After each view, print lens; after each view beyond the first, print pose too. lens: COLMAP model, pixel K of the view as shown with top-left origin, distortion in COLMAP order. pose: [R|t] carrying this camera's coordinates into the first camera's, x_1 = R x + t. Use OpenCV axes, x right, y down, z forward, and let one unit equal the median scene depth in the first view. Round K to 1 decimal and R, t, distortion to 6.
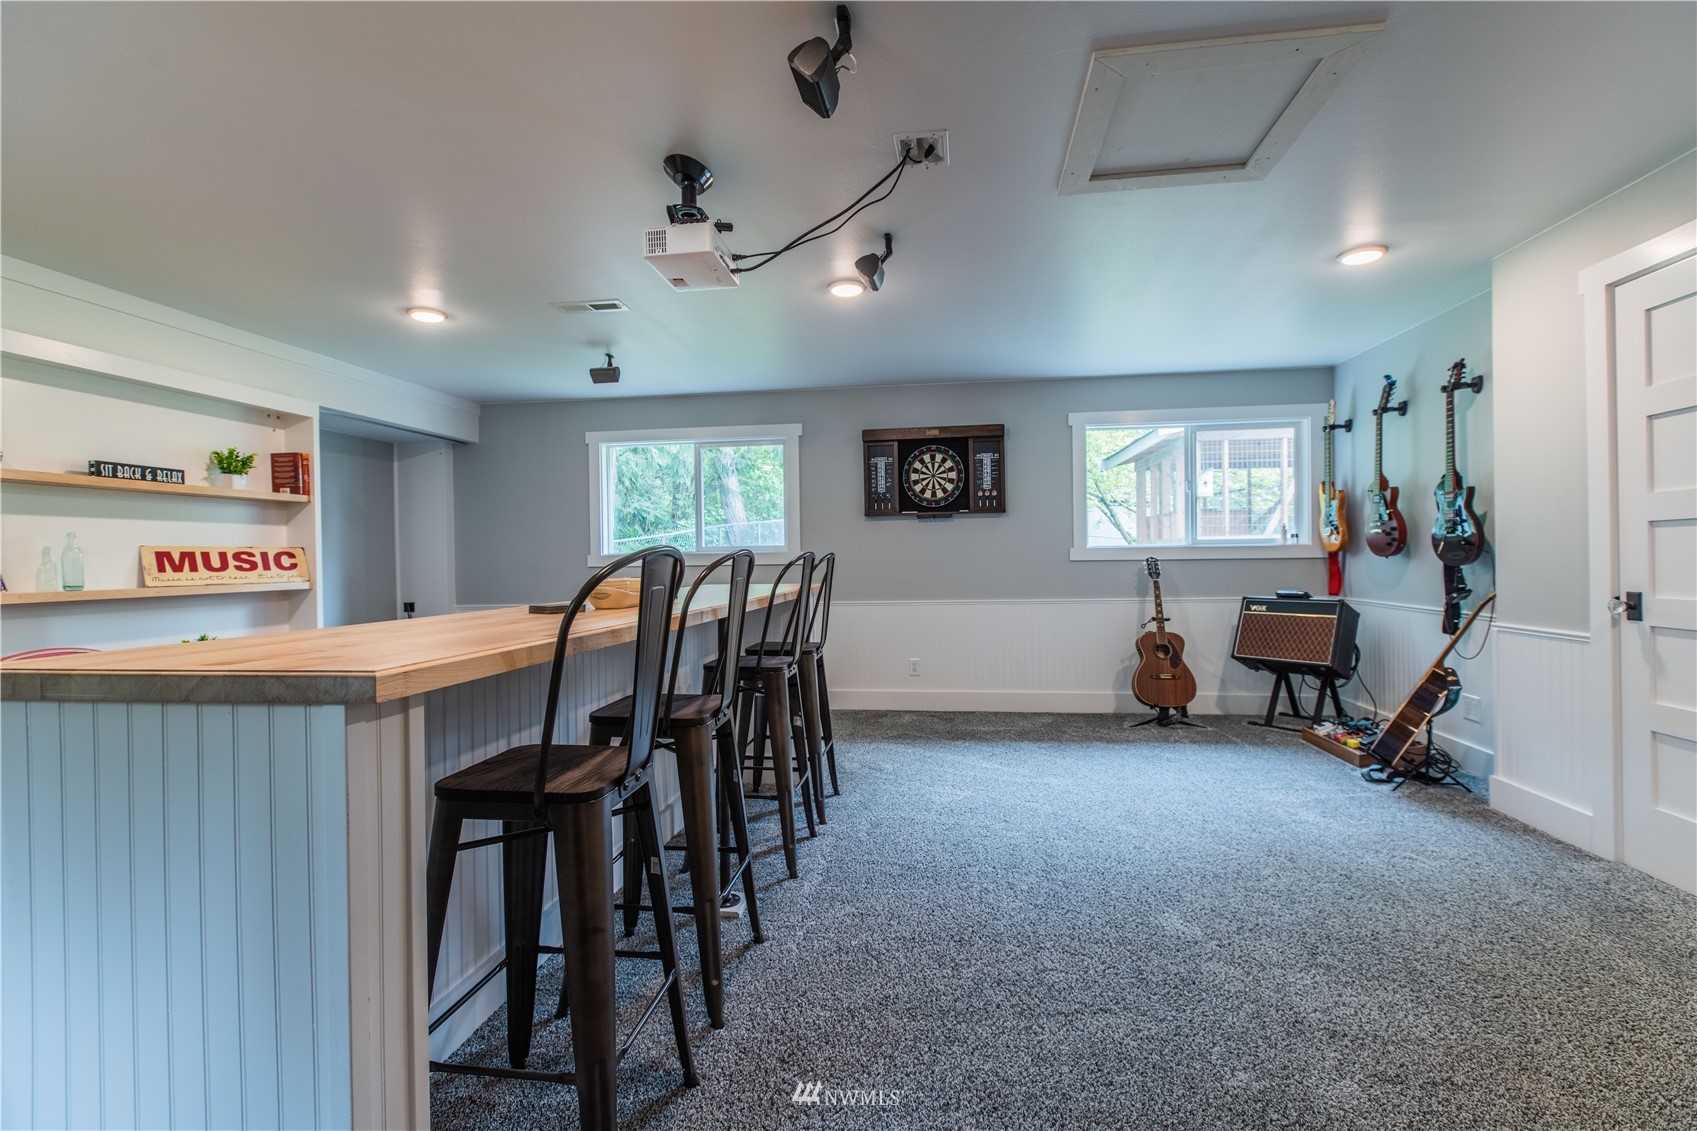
lens RADIAL K [[767.7, 0, 863.8], [0, 767.7, 563.8], [0, 0, 1]] dist [-0.002179, -0.000600]
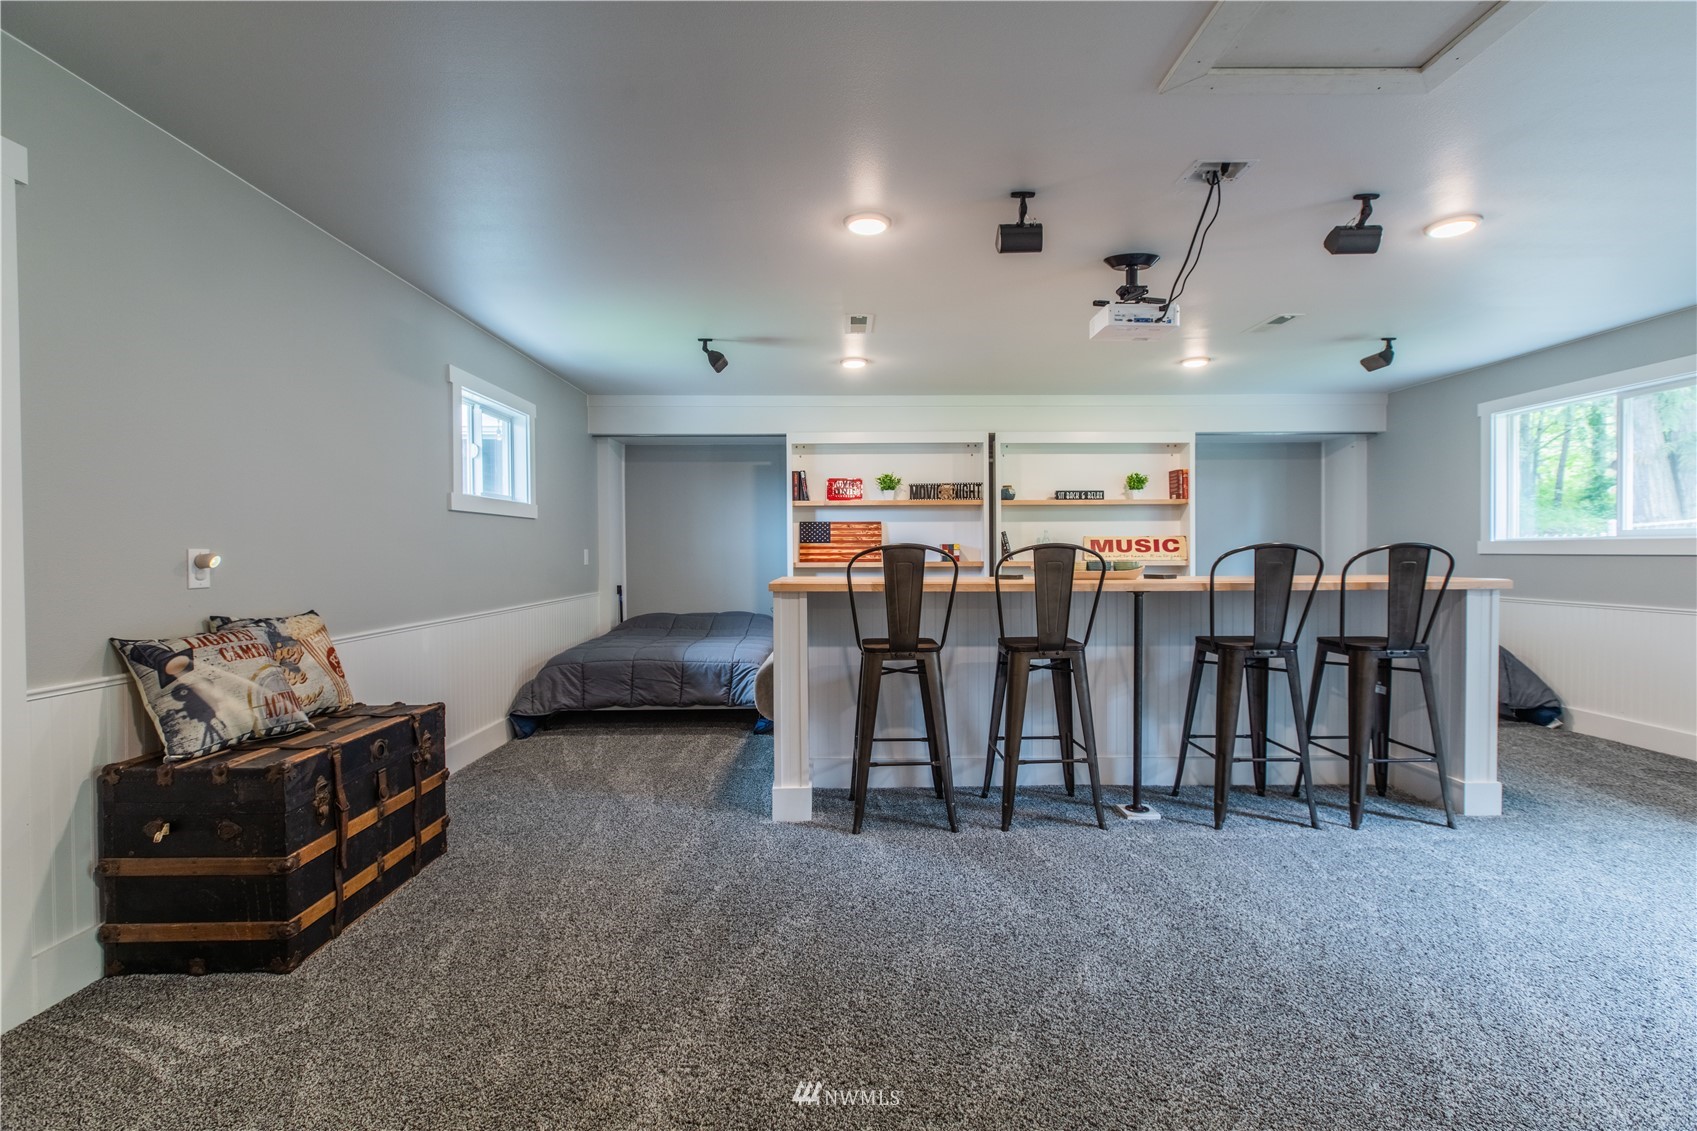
lens RADIAL K [[767.7, 0, 847.4], [0, 767.7, 562.0], [0, 0, 1]] dist [-0.002179, -0.000600]
pose [[0.150591, 0.027872, -0.988203, 0.625625], [-0.003906, 0.999611, 0.027599, -0.010976], [0.988588, -0.000297, 0.150641, 0.191251]]
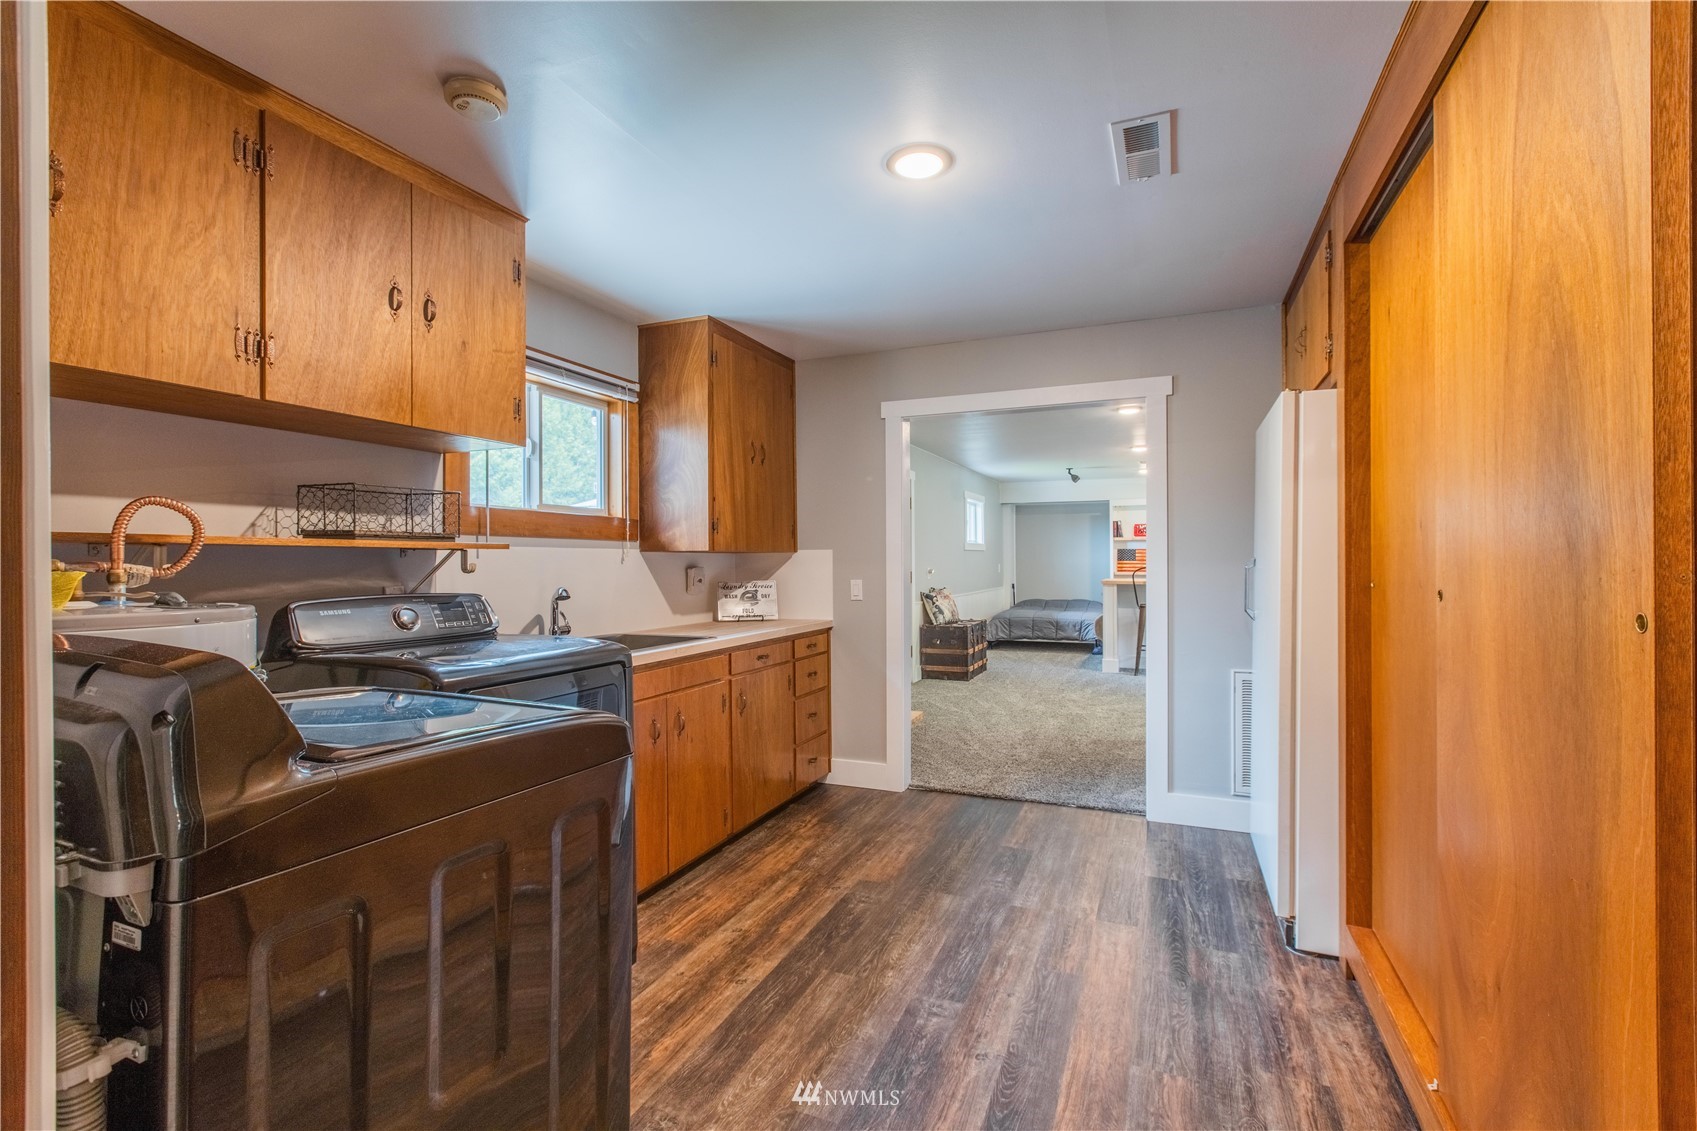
lens RADIAL K [[767.7, 0, 851.6], [0, 767.7, 559.2], [0, 0, 1]] dist [-0.002179, -0.000600]
pose [[-0.254719, 0.016477, -0.966875, 1.982693], [0.002028, 0.999862, 0.016505, -0.059568], [0.967013, 0.002243, -0.254718, 0.108362]]
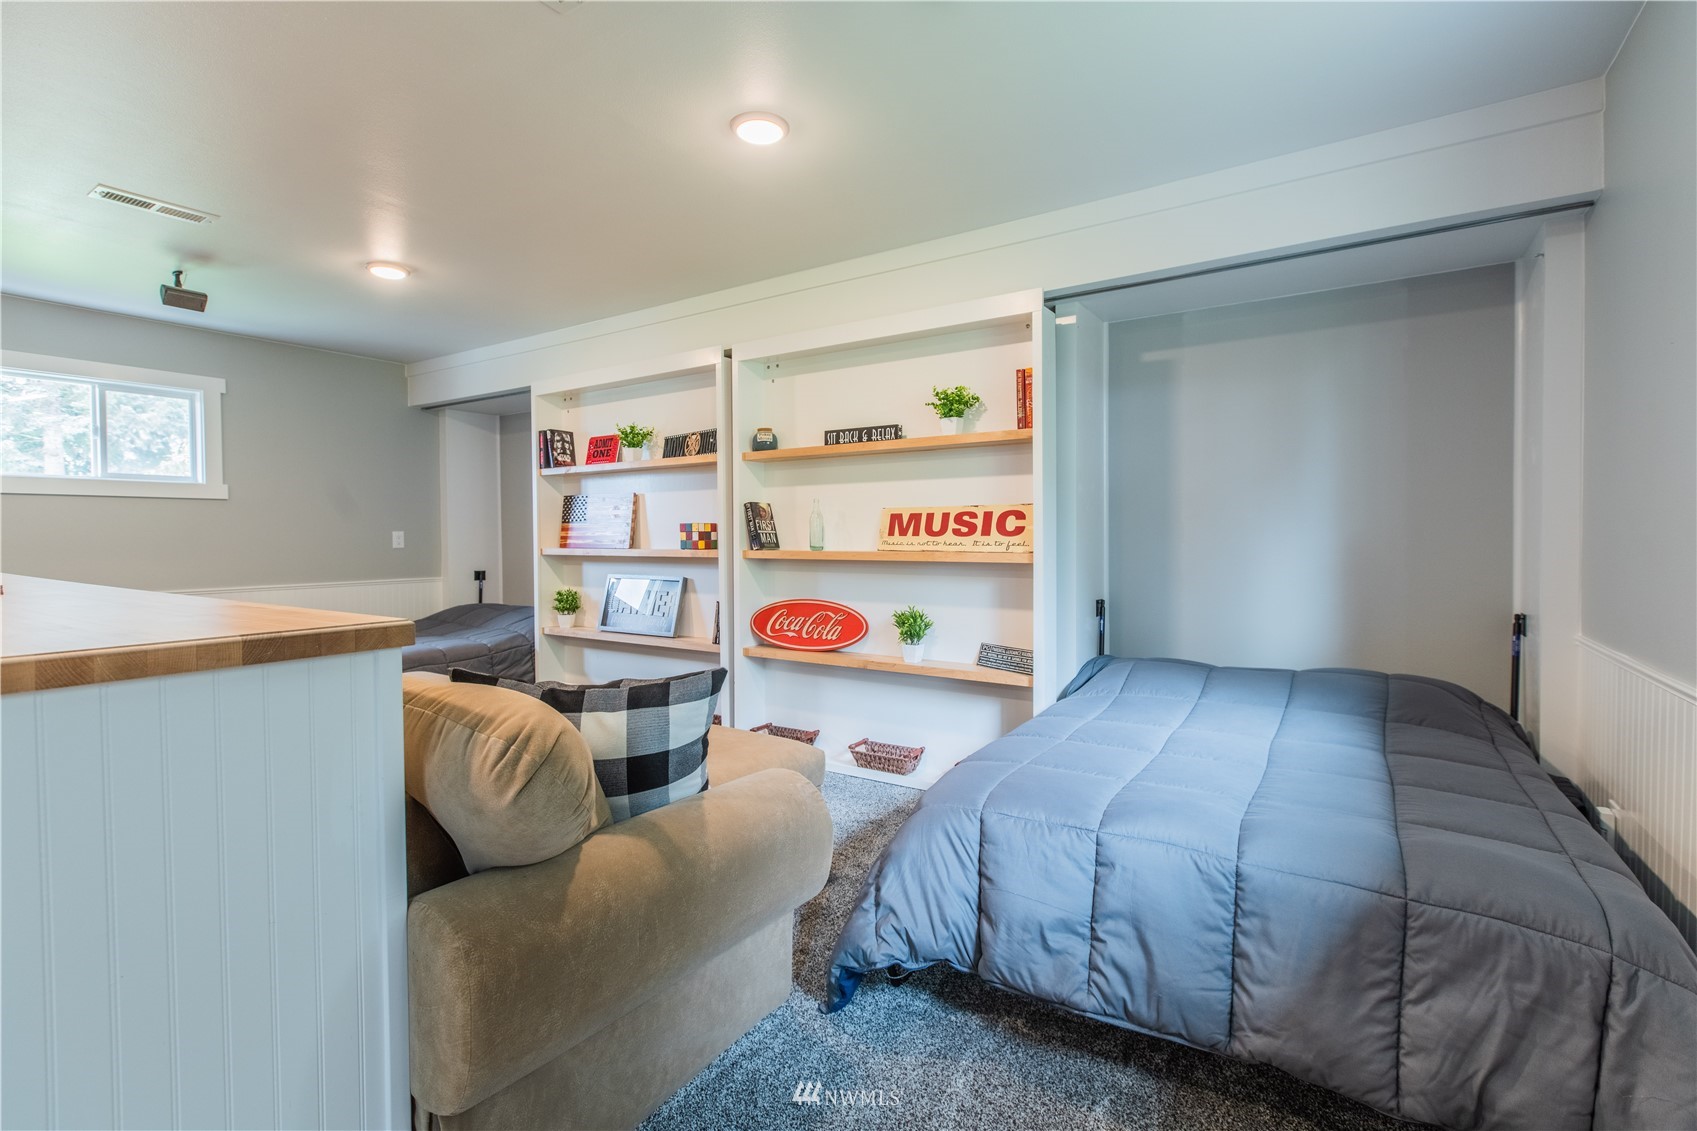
lens RADIAL K [[767.7, 0, 851.8], [0, 767.7, 548.5], [0, 0, 1]] dist [-0.002179, -0.000600]
pose [[-0.426276, 0.041167, -0.903656, -0.031026], [0.008093, 0.999098, 0.041697, -0.012192], [0.904557, 0.010461, -0.426224, 1.256155]]
